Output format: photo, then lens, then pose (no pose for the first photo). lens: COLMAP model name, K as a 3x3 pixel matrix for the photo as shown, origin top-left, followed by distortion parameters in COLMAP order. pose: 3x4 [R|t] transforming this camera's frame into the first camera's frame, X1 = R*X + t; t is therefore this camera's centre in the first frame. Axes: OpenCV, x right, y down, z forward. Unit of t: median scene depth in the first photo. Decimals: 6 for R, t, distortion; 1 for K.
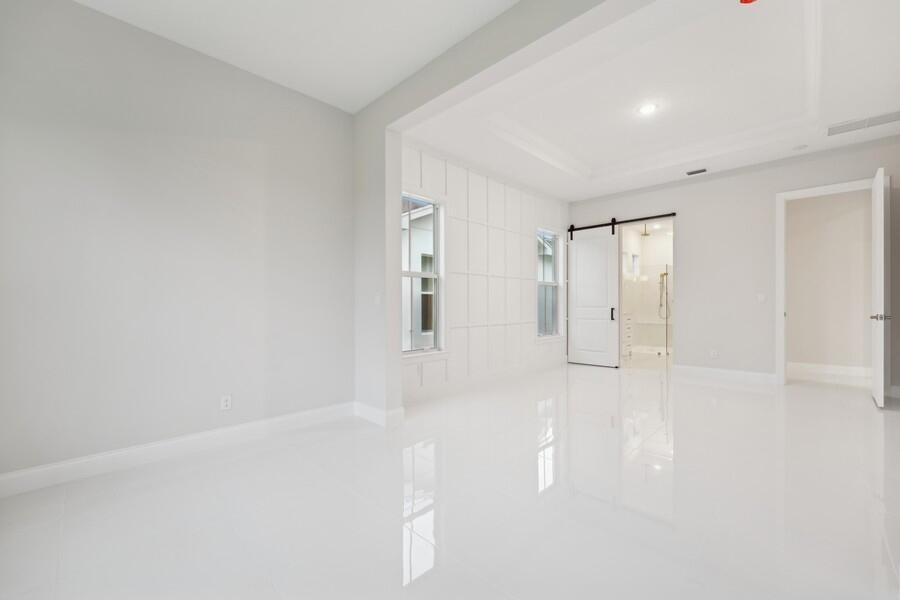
lens RADIAL K [[367.7, 0, 454.5], [0, 367.7, 309.7], [0, 0, 1]] dist [-0.000362, 0.000014]
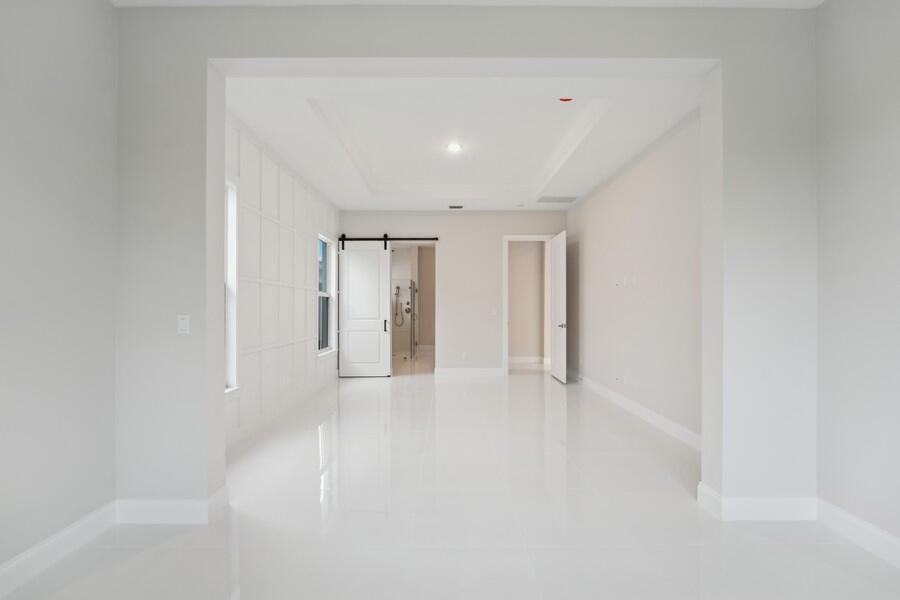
lens RADIAL K [[367.7, 0, 454.5], [0, 367.7, 309.7], [0, 0, 1]] dist [-0.000362, 0.000014]
pose [[0.726328, 0.000567, 0.687348, -0.167280], [0.009441, 0.999897, -0.010801, -0.023442], [-0.687283, 0.014335, 0.726248, 0.124125]]
